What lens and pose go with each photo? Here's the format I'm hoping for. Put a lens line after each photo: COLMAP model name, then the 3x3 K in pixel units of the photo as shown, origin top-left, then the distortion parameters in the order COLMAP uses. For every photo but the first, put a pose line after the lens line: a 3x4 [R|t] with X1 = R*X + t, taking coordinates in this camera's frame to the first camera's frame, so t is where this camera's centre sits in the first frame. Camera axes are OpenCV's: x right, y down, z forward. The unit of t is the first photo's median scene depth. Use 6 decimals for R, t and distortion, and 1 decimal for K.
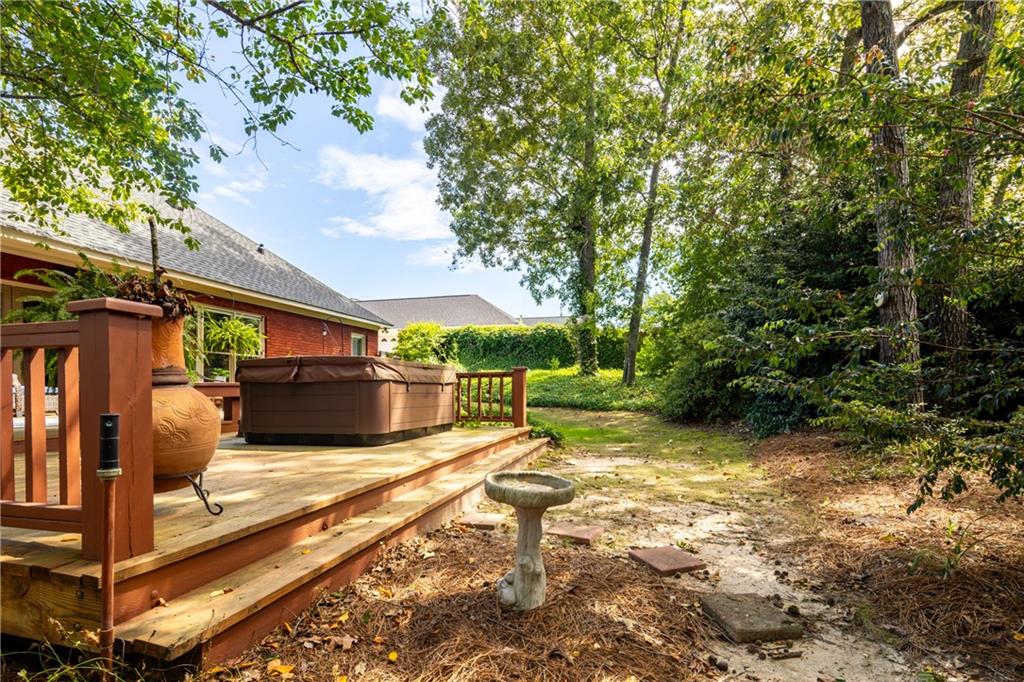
lens RADIAL K [[491.7, 0, 512.3], [0, 491.7, 388.3], [0, 0, 1]] dist [0.001106, -0.000404]
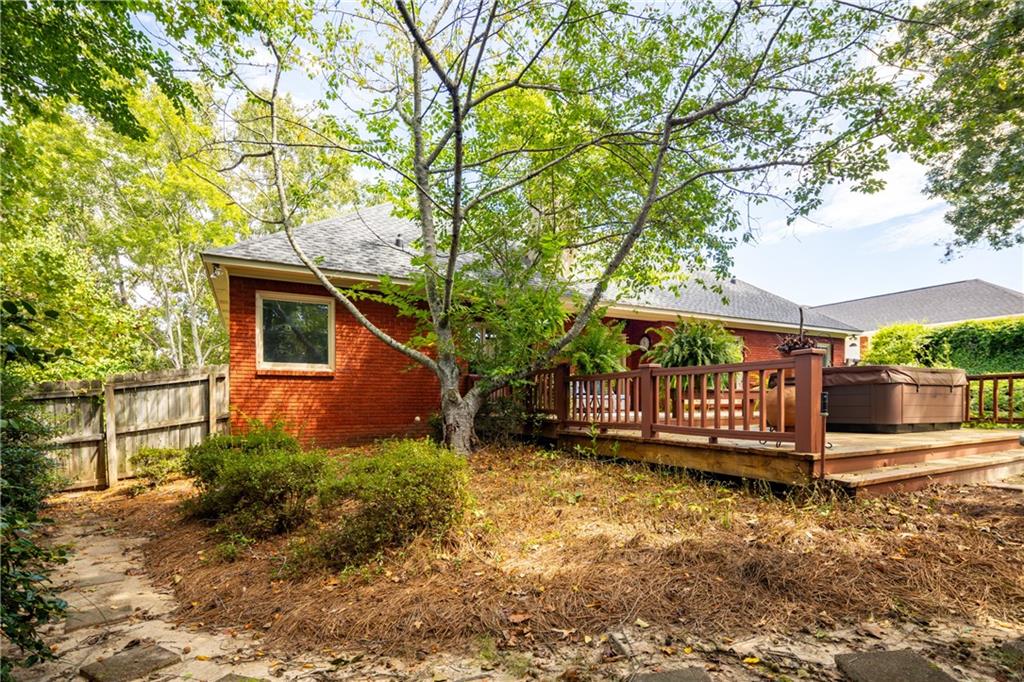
lens RADIAL K [[493.8, 0, 512.7], [0, 493.8, 406.1], [0, 0, 1]] dist [-0.000806, -0.000819]
pose [[0.681392, 0.004712, -0.731904, -0.000425], [0.003798, 0.999943, 0.009974, 0.016047], [0.731909, -0.009577, 0.681335, -0.368553]]
